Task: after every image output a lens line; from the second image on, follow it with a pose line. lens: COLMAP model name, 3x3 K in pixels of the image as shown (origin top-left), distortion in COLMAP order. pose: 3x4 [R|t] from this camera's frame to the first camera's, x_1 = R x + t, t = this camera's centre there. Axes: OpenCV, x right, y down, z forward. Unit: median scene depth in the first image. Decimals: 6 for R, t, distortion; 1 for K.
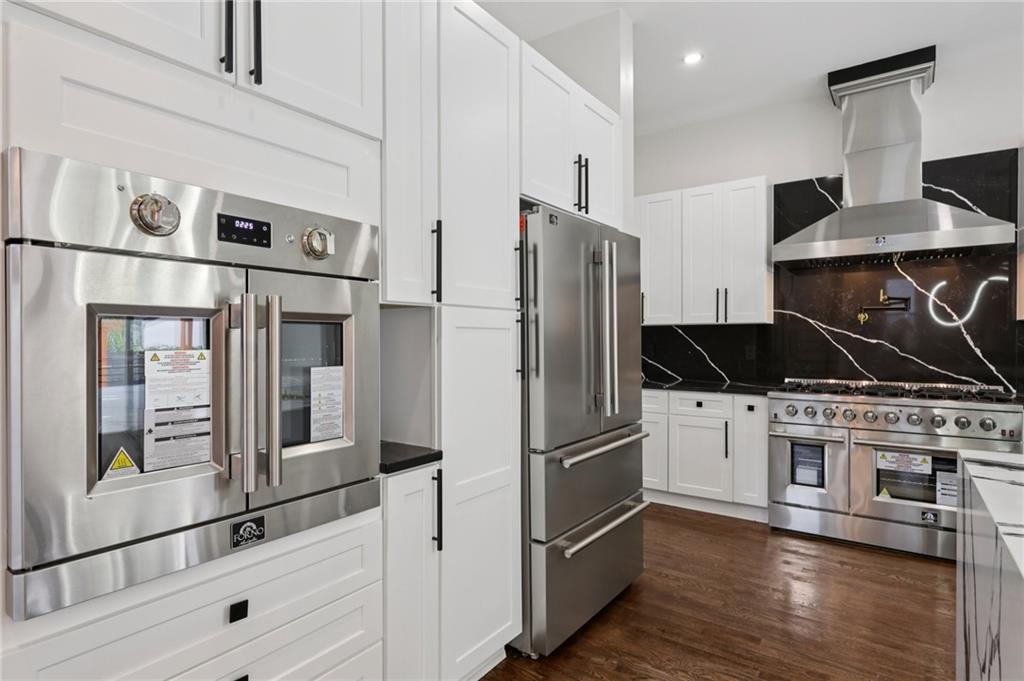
lens RADIAL K [[556.6, 0, 512.2], [0, 556.6, 343.9], [0, 0, 1]] dist [0.022974, -0.000149]
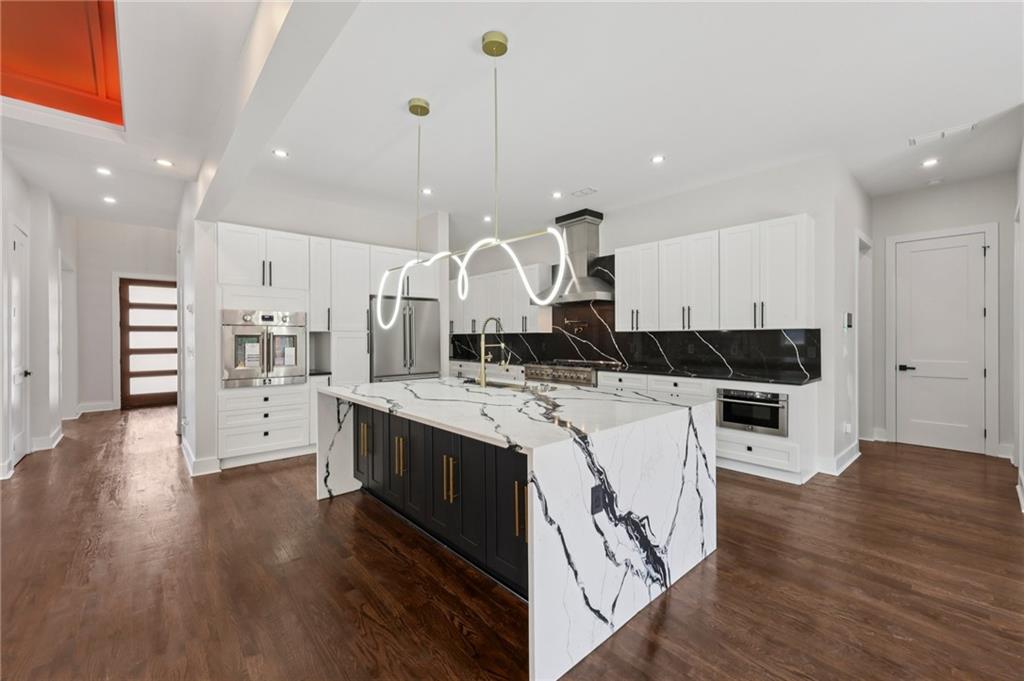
lens RADIAL K [[410.1, 0, 509.7], [0, 410.1, 339.8], [0, 0, 1]] dist [-0.002997, -0.000283]
pose [[0.943372, -0.004304, -0.331708, 0.831945], [0.000053, 0.999918, -0.012824, 0.008140], [0.331736, 0.012080, 0.943295, -0.504733]]
